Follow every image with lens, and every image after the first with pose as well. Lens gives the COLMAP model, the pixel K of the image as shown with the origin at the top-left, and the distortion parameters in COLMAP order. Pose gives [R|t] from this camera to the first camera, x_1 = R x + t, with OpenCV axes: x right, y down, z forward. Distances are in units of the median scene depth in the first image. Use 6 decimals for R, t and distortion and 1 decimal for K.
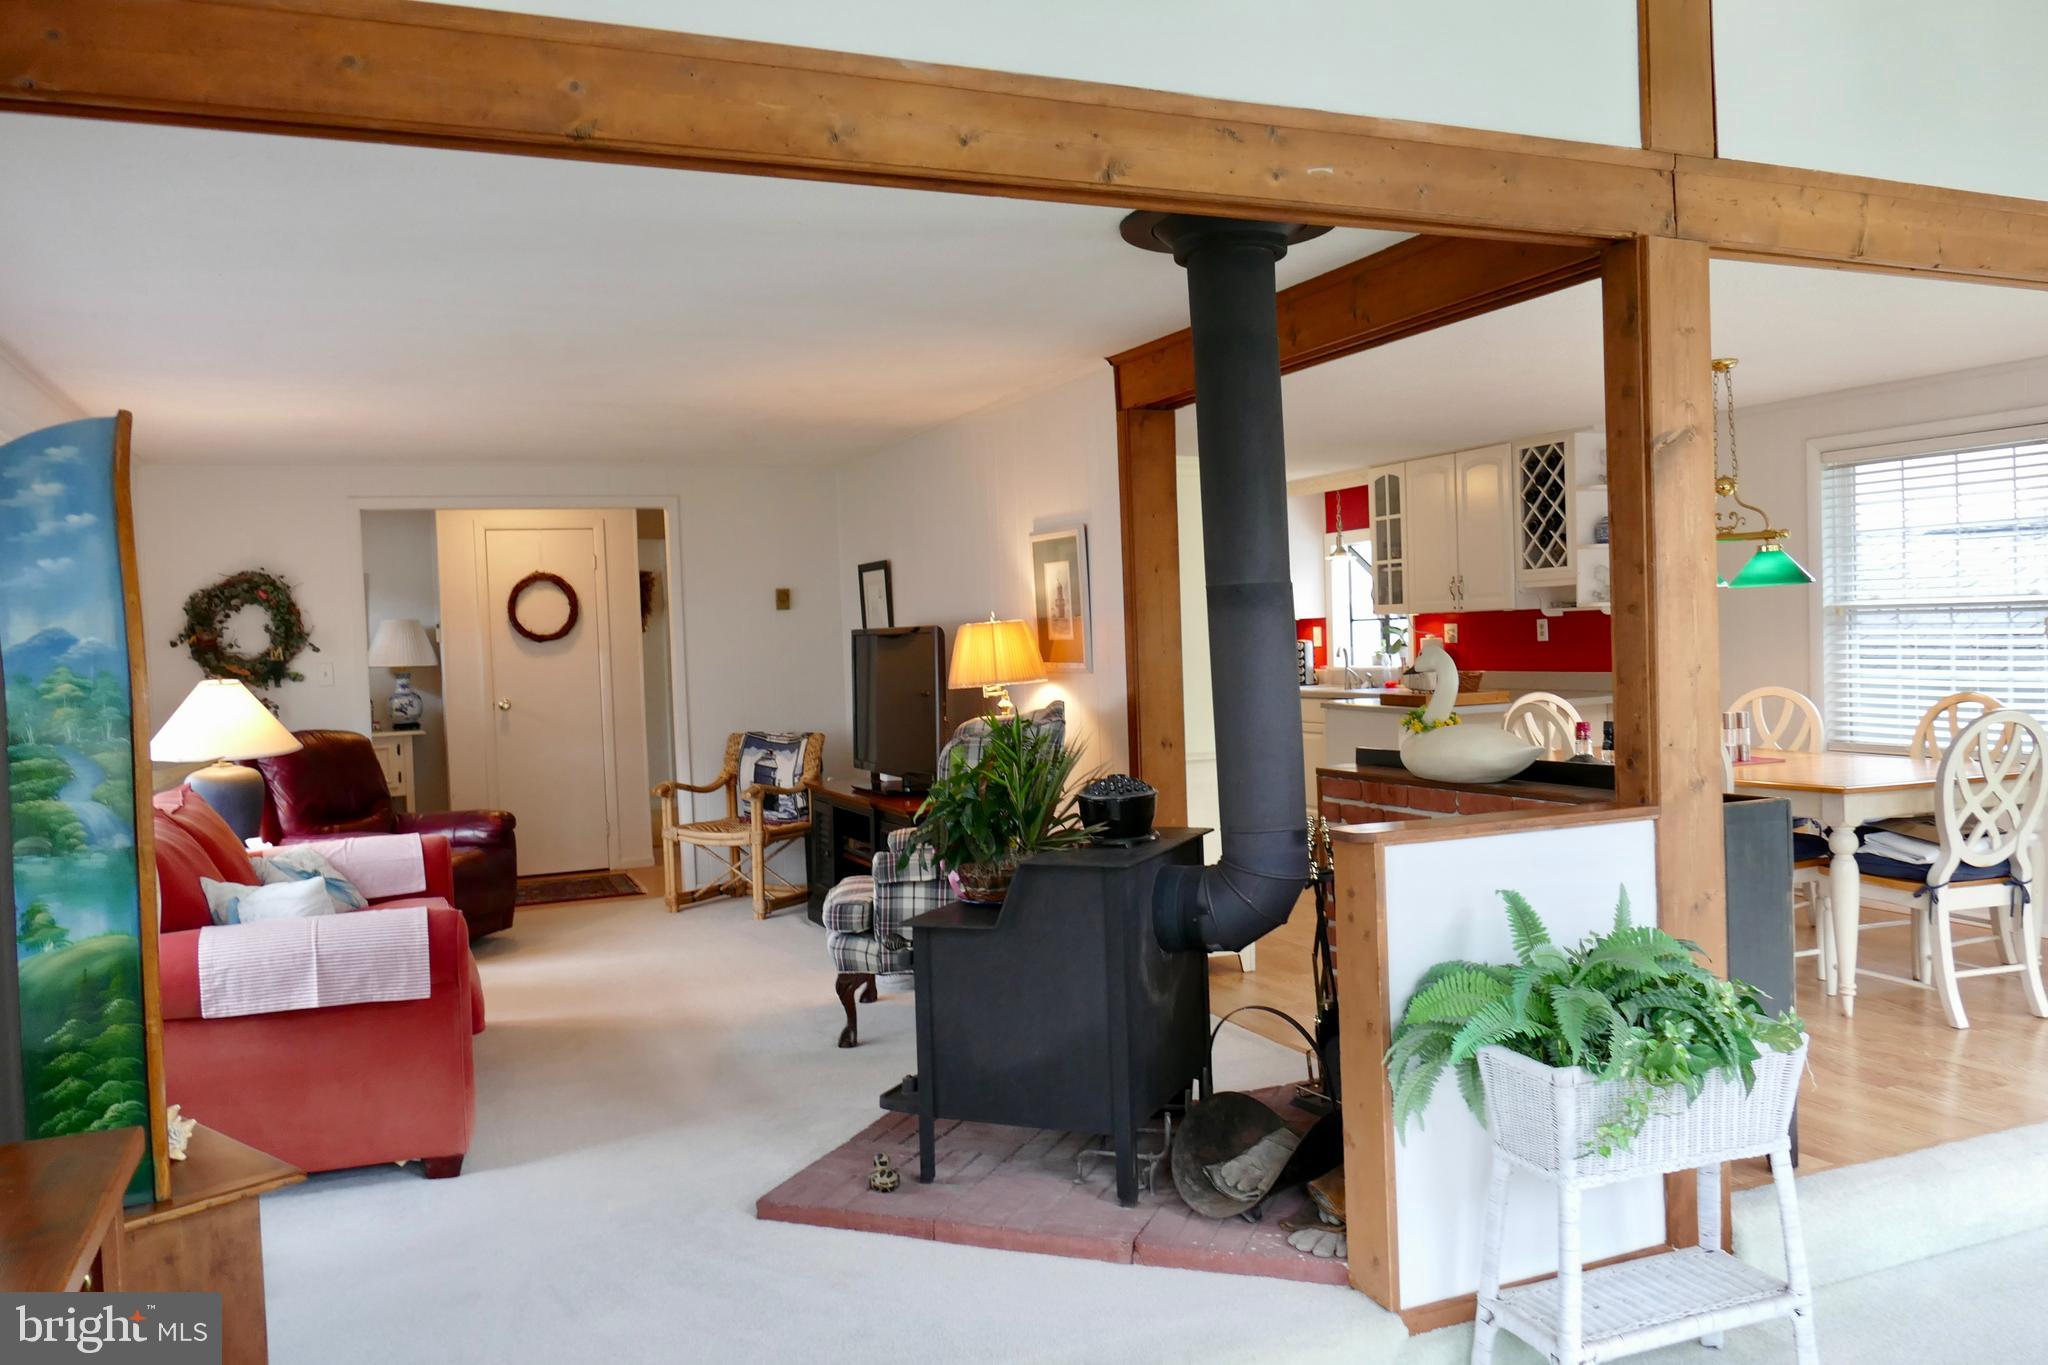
lens RADIAL K [[1548.9, 0, 1032.8], [0, 1548.9, 668.3], [0, 0, 1]] dist [0.000304, 0.005016]
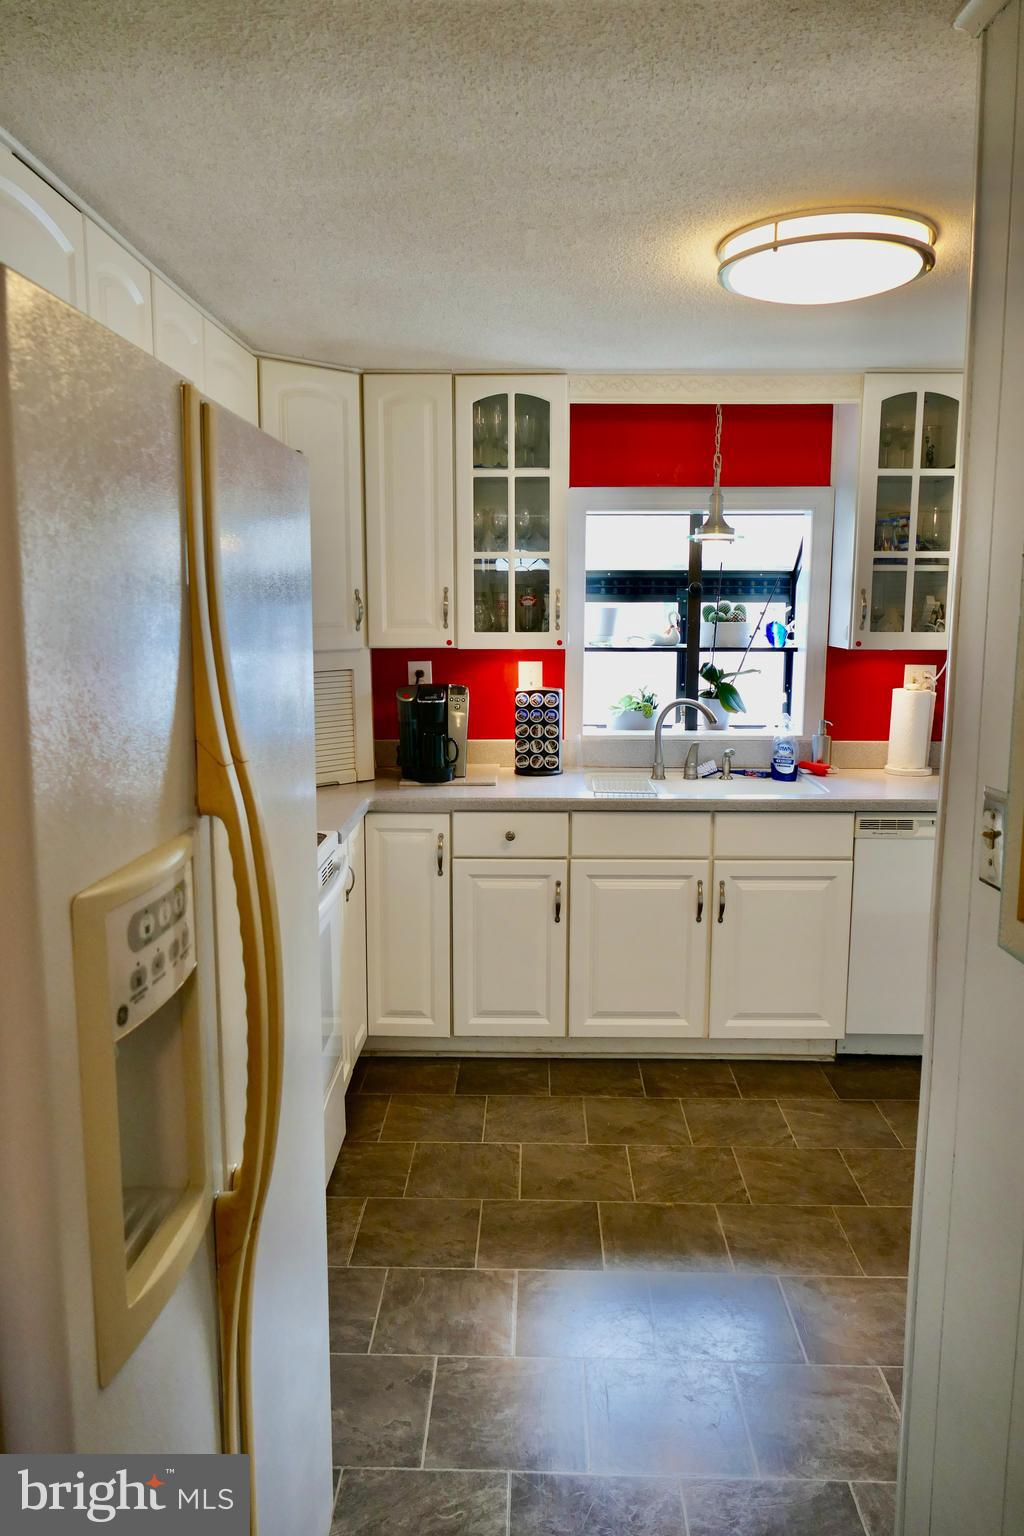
lens RADIAL K [[1101.3, 0, 512.9], [0, 1101.3, 759.3], [0, 0, 1]] dist [-0.021397, 0.004653]
pose [[0.409559, -0.098866, 0.906911, -0.189613], [0.005274, 0.994350, 0.106016, -0.038639], [-0.912269, -0.038637, 0.407766, 0.970255]]
